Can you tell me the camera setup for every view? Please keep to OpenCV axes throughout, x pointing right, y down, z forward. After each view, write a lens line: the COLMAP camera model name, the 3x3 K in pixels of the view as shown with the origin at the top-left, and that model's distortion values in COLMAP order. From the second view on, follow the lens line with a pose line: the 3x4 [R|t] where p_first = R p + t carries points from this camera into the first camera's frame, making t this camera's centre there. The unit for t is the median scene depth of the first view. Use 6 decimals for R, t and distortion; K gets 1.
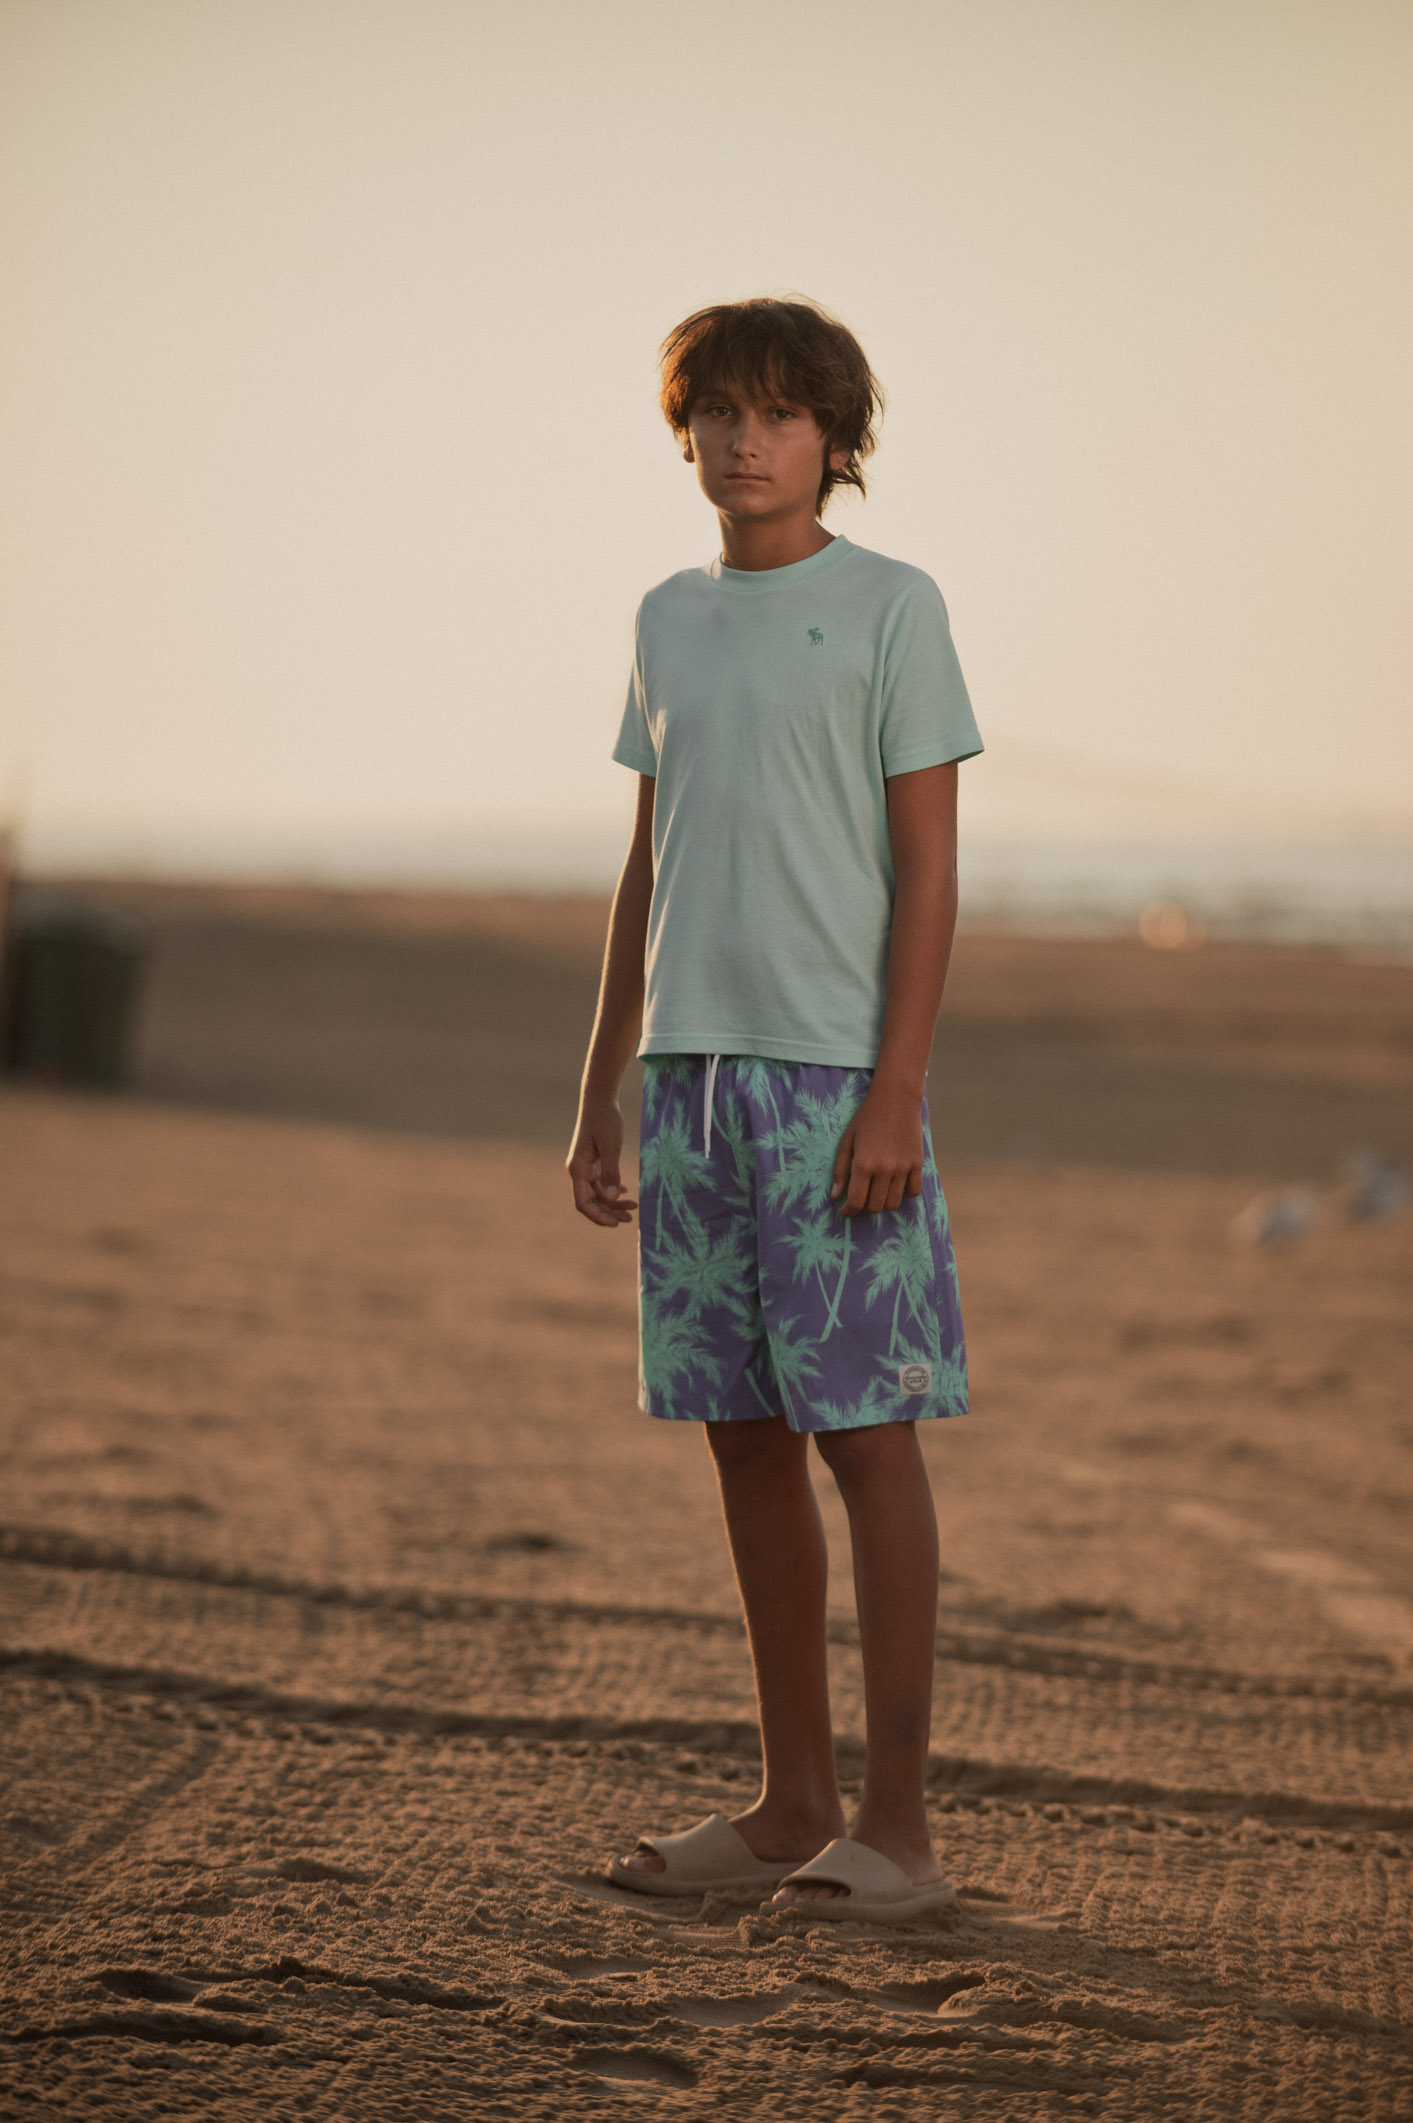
lens RADIAL K [[9998.9, 0, 706.5], [0, 9998.9, 1061.5], [0, 0, 1]] dist [0.085140, 6.914455]
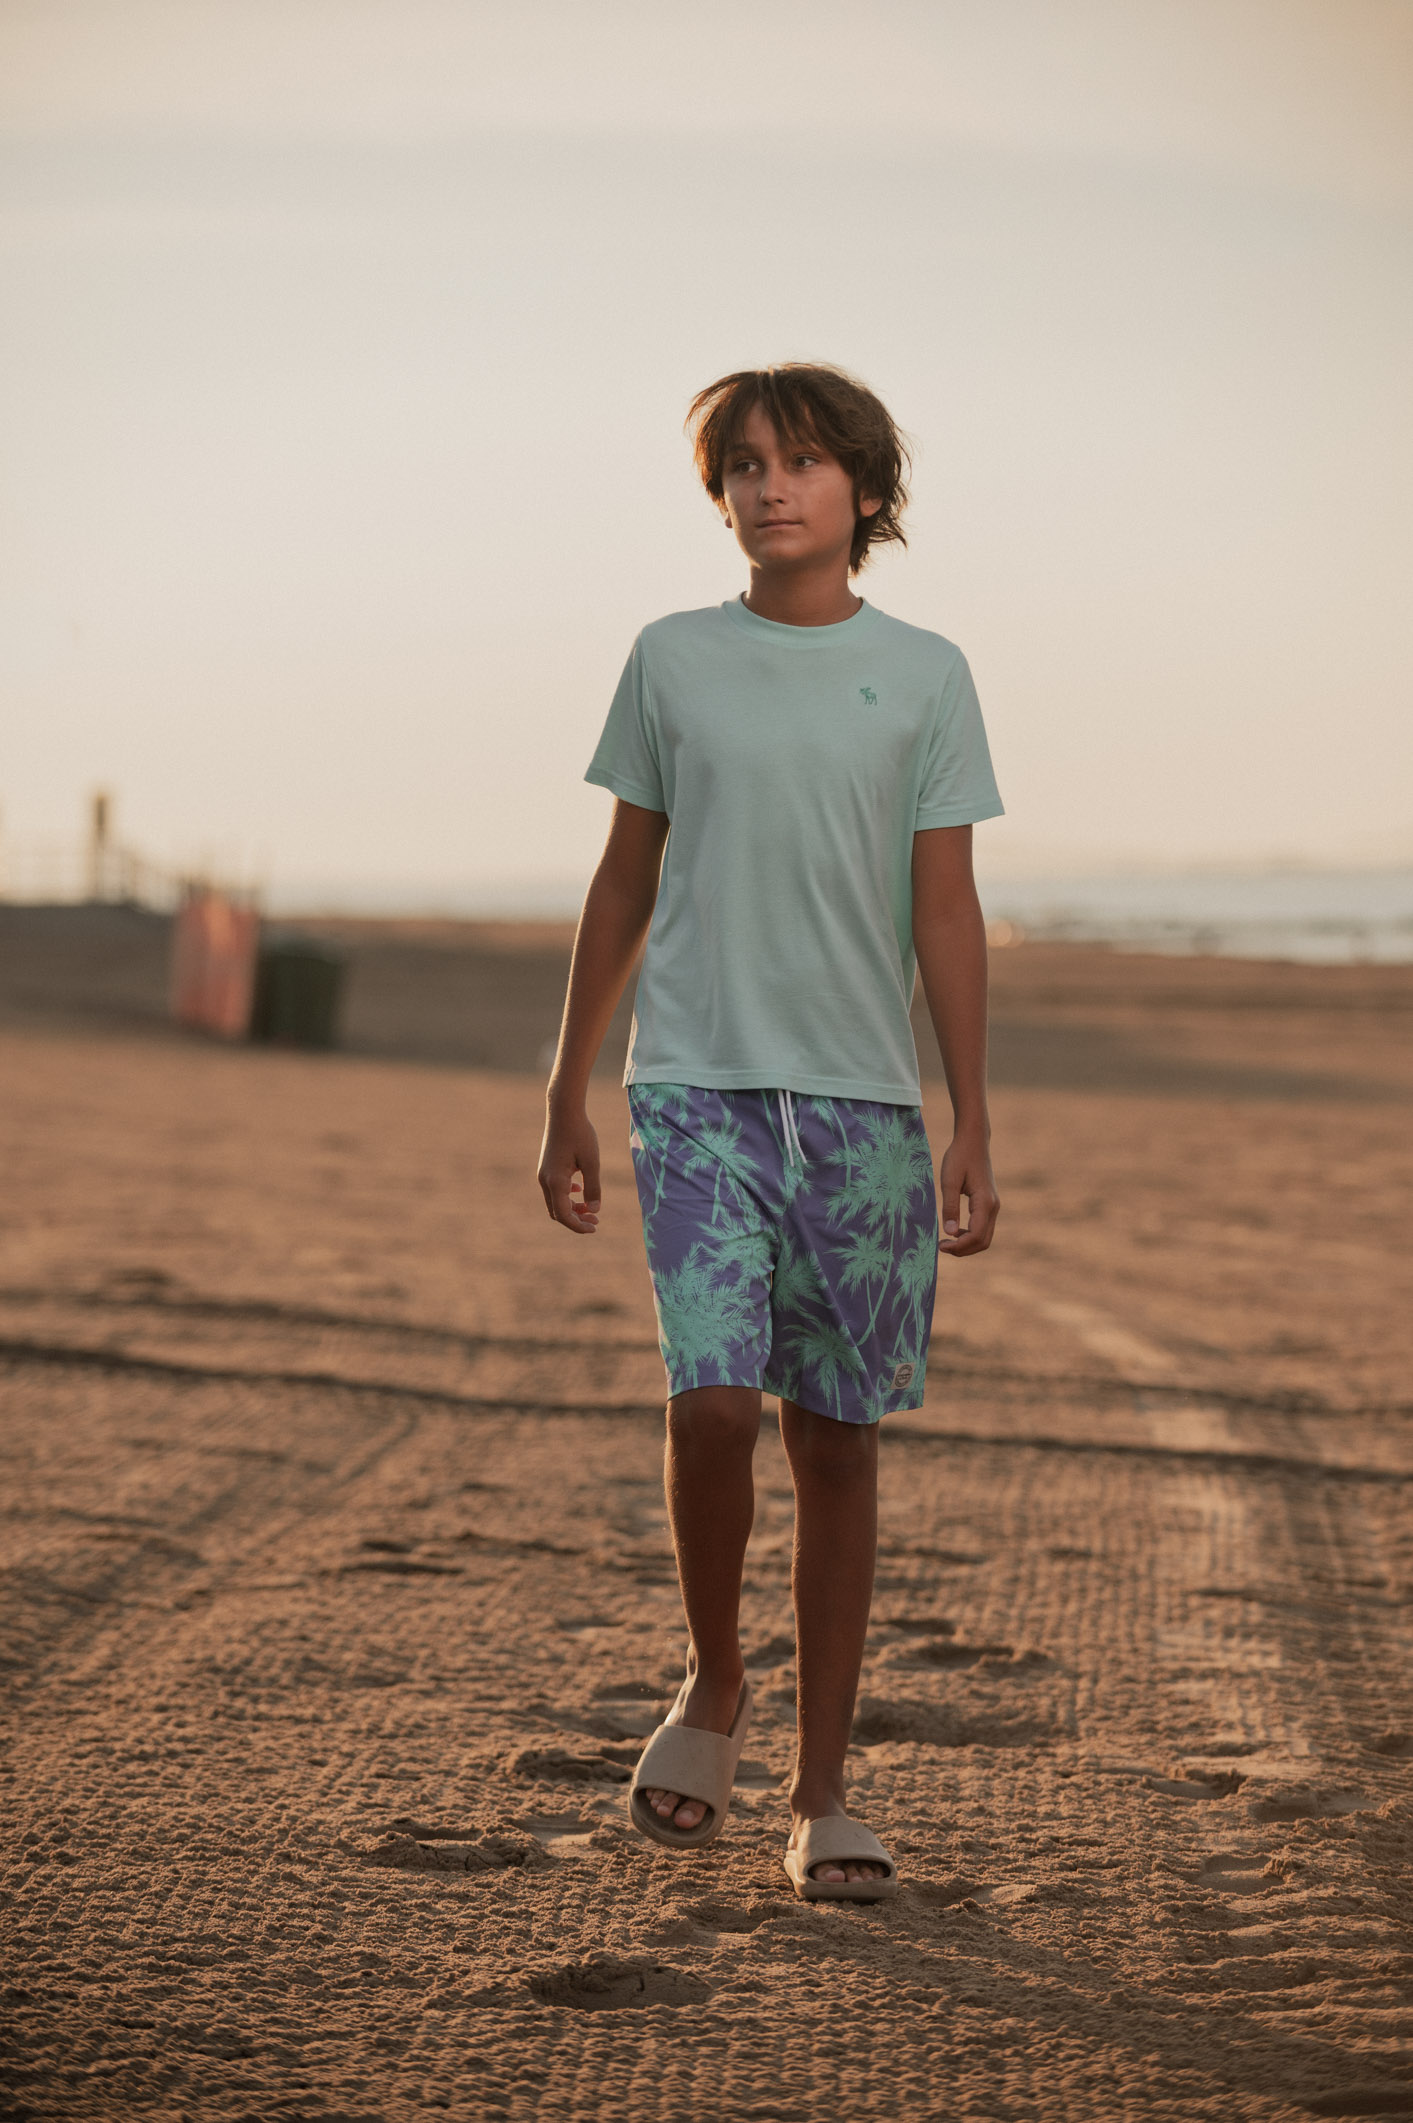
lens RADIAL K [[6493.1, 0, 706.5], [0, 6493.1, 1061.5], [0, 0, 1]] dist [0.261659, -0.051092]
pose [[0.999744, -0.022631, 0.000084, 0.001020], [0.022631, 0.999731, 0.005113, 0.002705], [-0.000199, -0.005109, 0.999987, -0.100010]]
